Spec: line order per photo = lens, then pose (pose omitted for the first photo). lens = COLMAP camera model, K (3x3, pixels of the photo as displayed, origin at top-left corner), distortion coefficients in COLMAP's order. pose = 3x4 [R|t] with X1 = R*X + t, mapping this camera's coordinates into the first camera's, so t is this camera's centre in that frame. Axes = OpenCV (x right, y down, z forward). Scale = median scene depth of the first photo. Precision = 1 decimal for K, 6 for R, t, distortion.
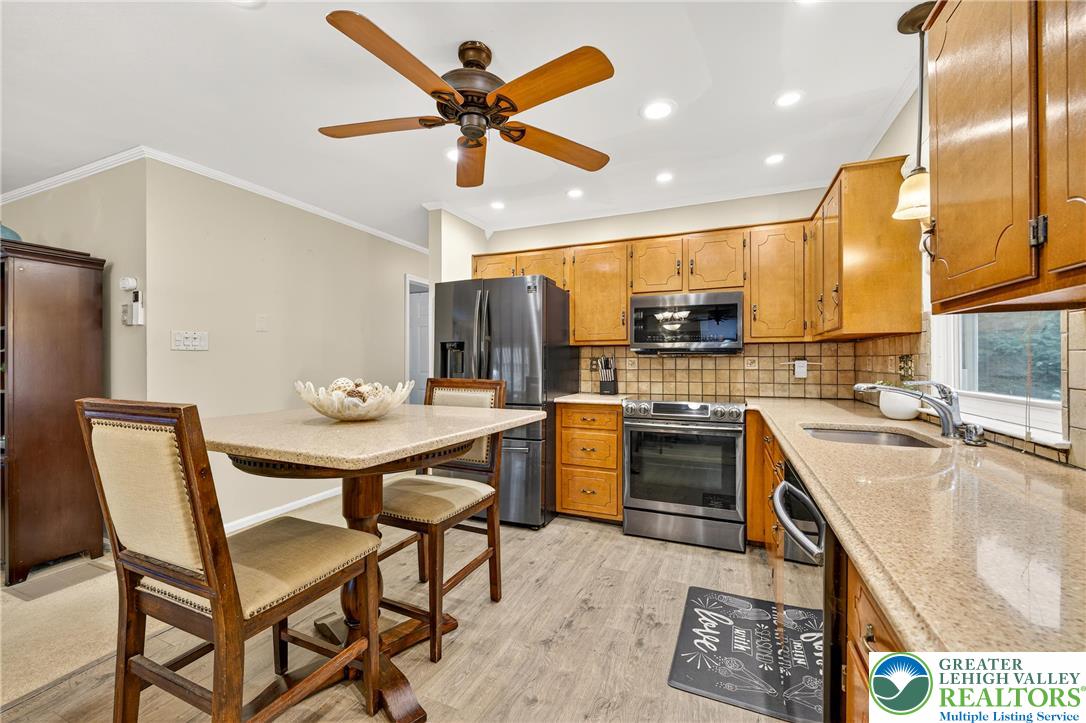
lens RADIAL K [[433.4, 0, 540.3], [0, 433.4, 357.7], [0, 0, 1]] dist [-0.000335, 0.000110]
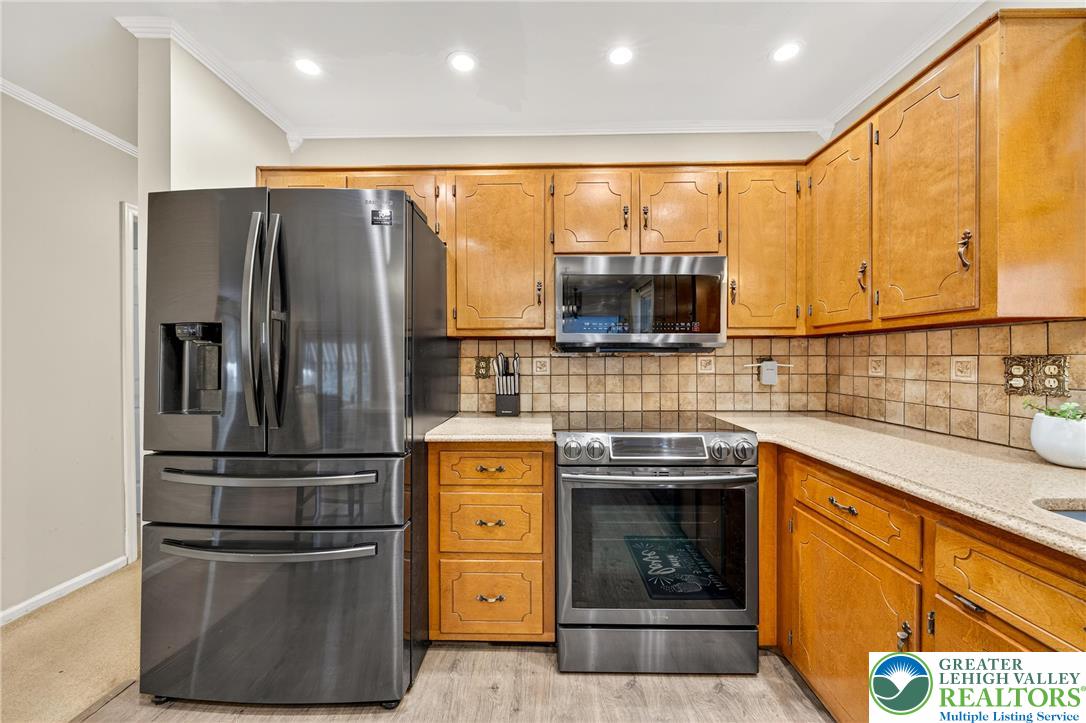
lens RADIAL K [[411.5, 0, 542.2], [0, 411.5, 359.3], [0, 0, 1]] dist [-0.006255, -0.000101]
pose [[0.926711, -0.002139, 0.375769, -0.025074], [-0.002045, 0.999940, 0.010734, -0.003830], [-0.375770, -0.010716, 0.926651, 0.487361]]
